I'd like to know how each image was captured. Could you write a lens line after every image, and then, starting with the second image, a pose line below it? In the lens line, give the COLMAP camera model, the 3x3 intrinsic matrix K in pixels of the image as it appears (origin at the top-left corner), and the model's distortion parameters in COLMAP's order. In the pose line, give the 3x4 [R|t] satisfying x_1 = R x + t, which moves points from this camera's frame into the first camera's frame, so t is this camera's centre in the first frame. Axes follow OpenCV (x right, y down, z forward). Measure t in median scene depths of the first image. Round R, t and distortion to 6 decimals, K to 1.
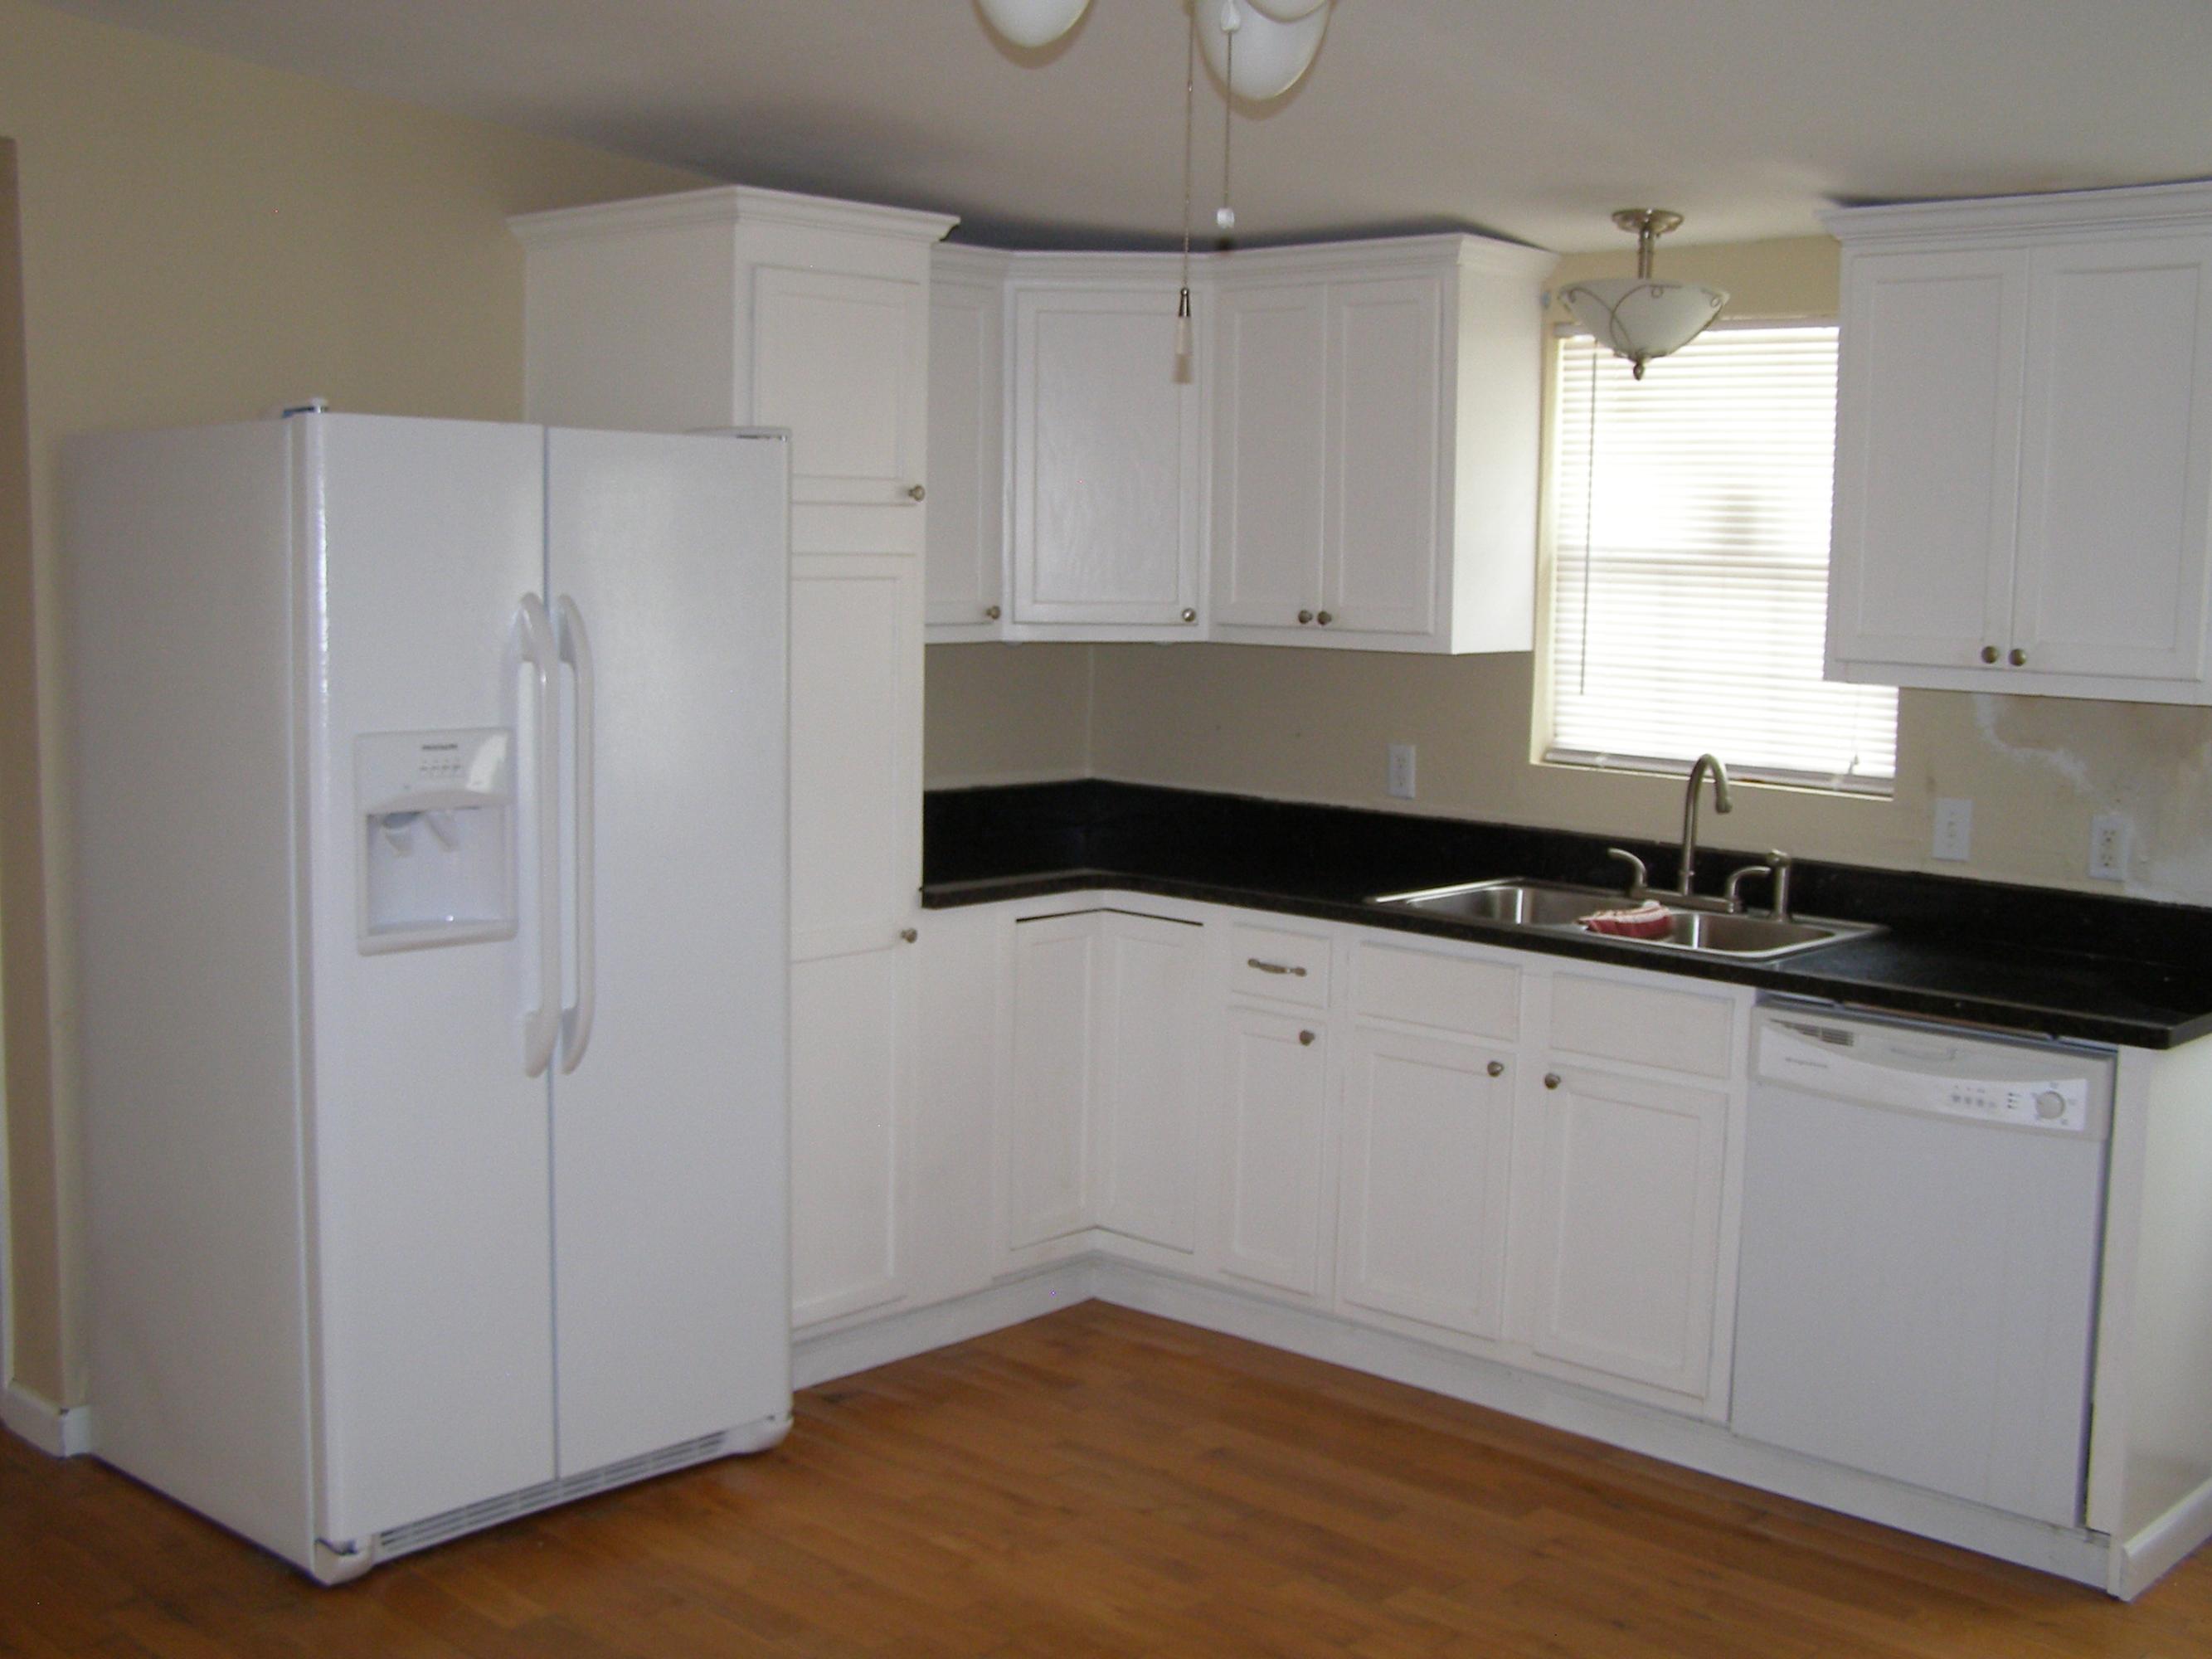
lens RADIAL K [[2450.3, 0, 1106.0], [0, 2450.3, 829.5], [0, 0, 1]] dist [-0.215862, 0.453545]
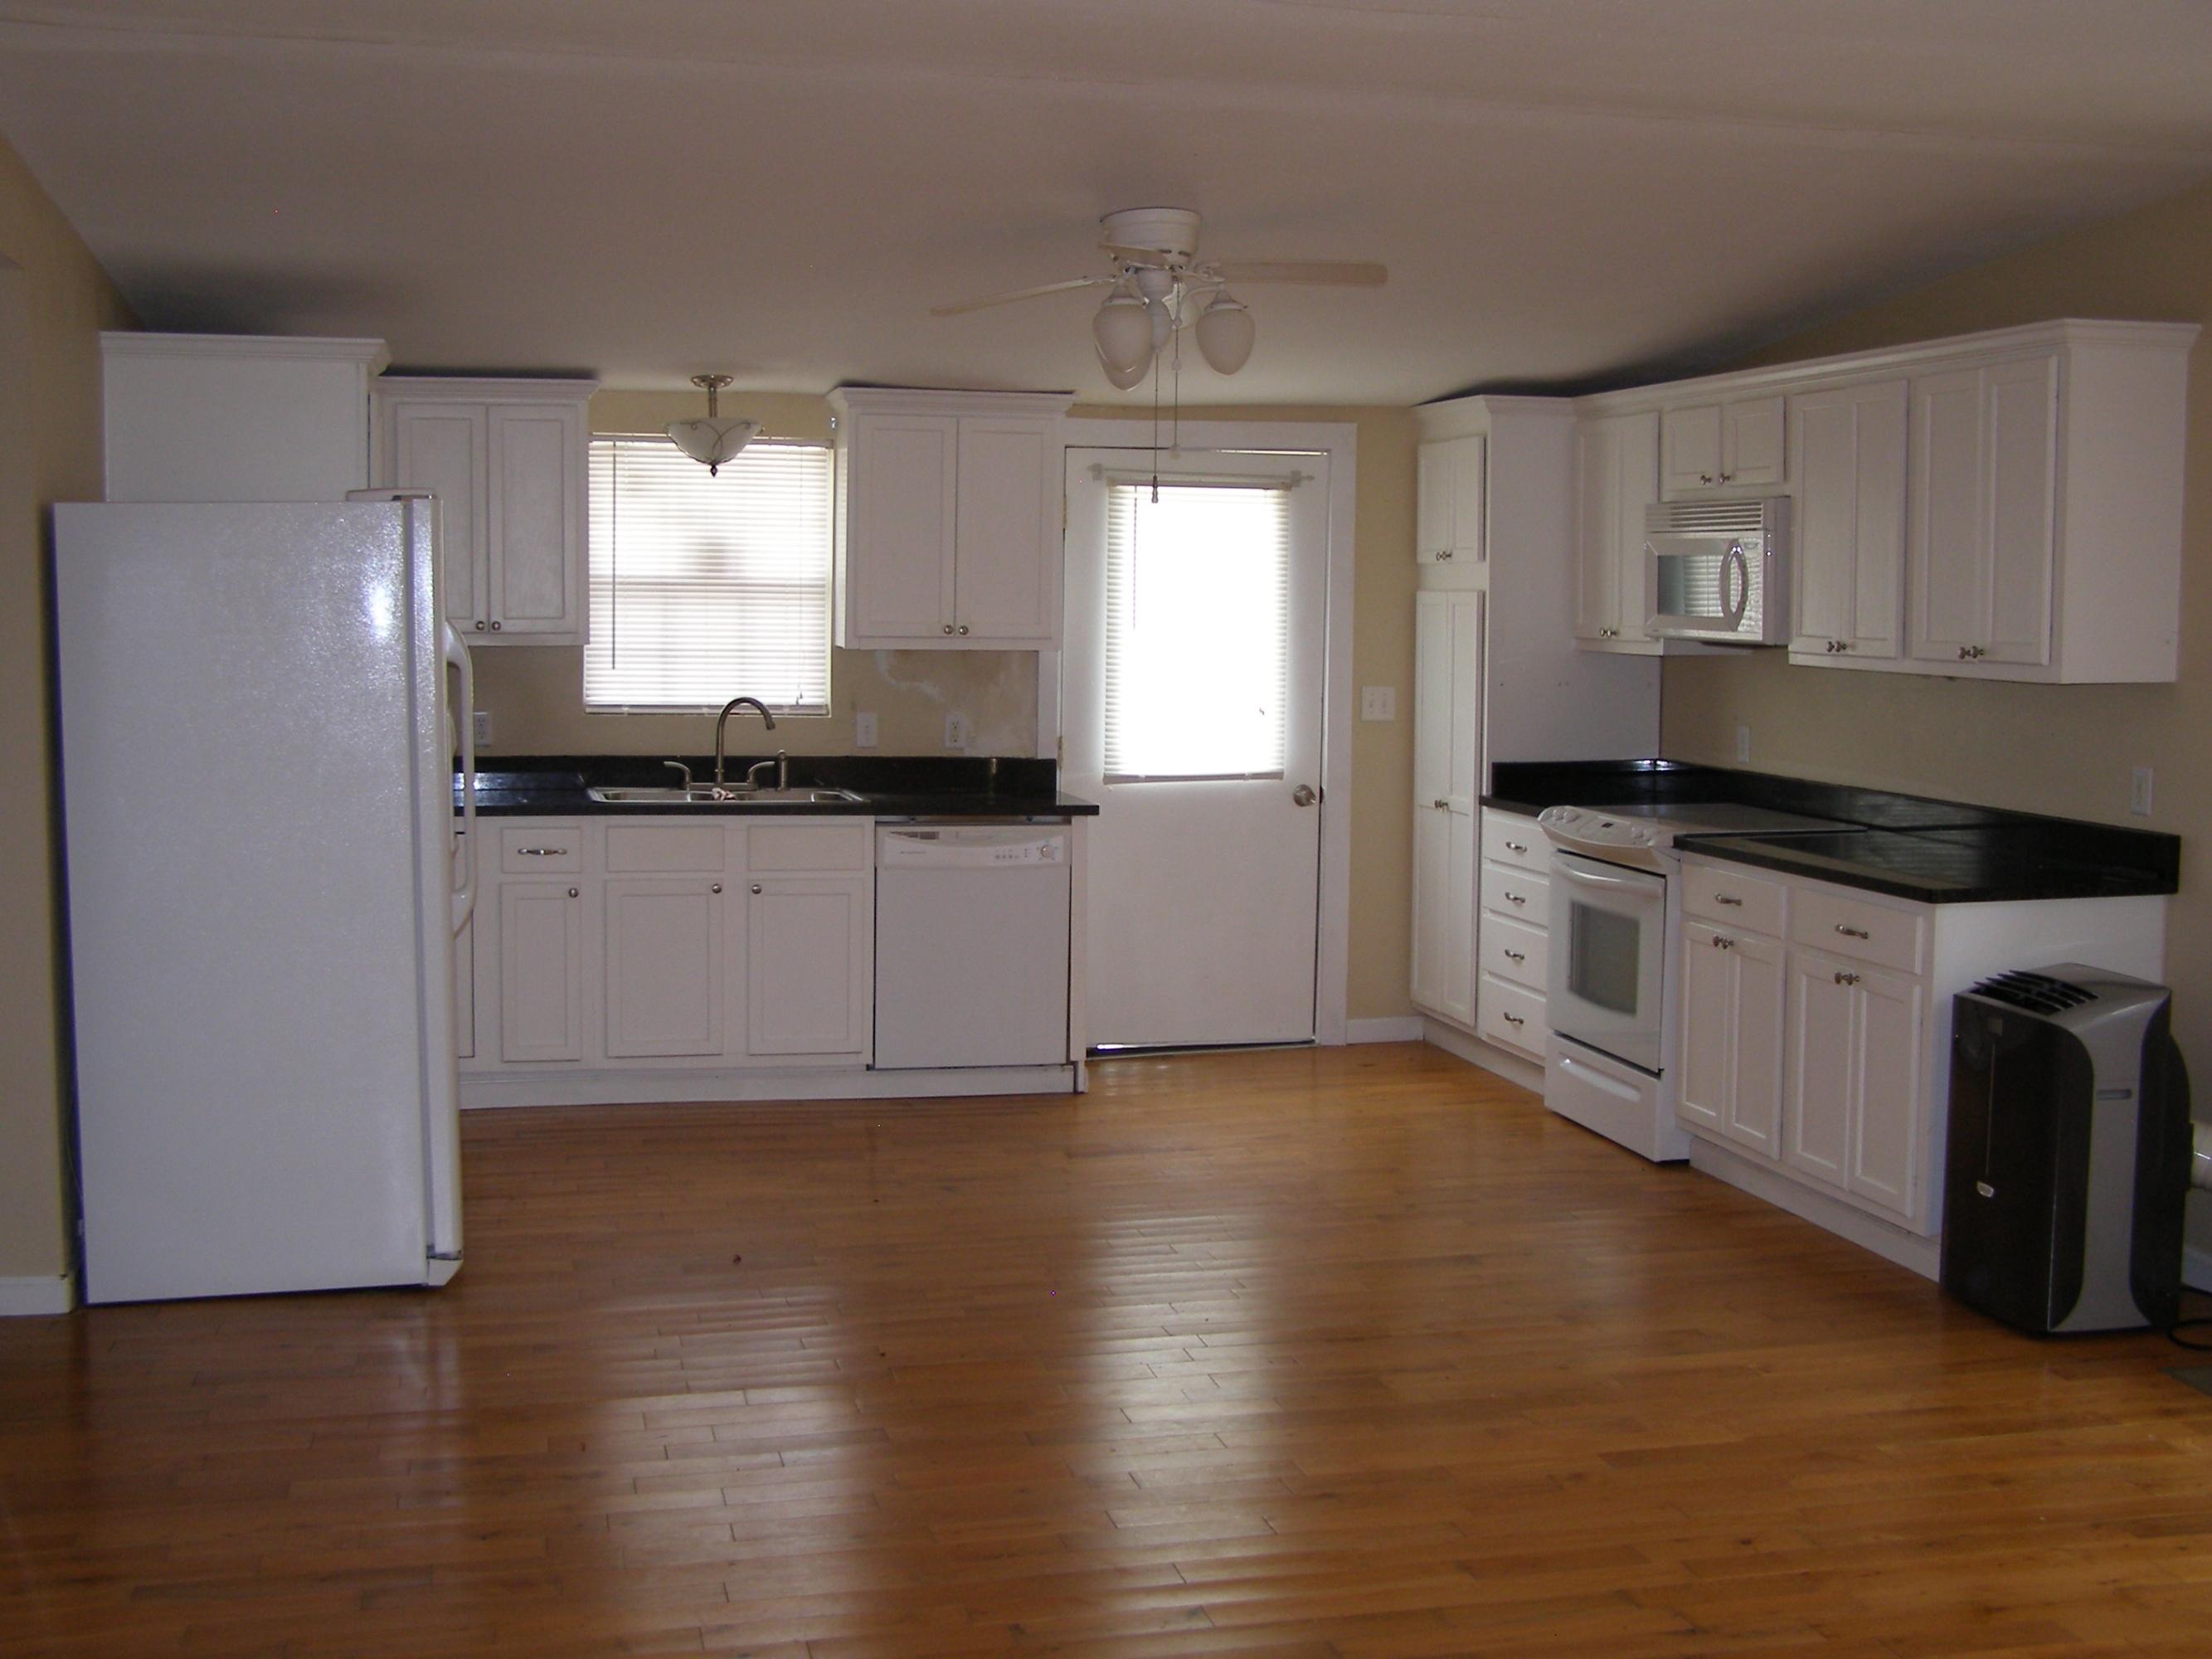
lens RADIAL K [[2450.3, 0, 1106.0], [0, 2450.3, 829.5], [0, 0, 1]] dist [-0.215862, 0.453545]
pose [[0.551296, -0.095901, 0.828780, -1.032584], [0.093689, 0.994205, 0.052722, -0.005494], [-0.829033, 0.048582, 0.557086, -0.151222]]
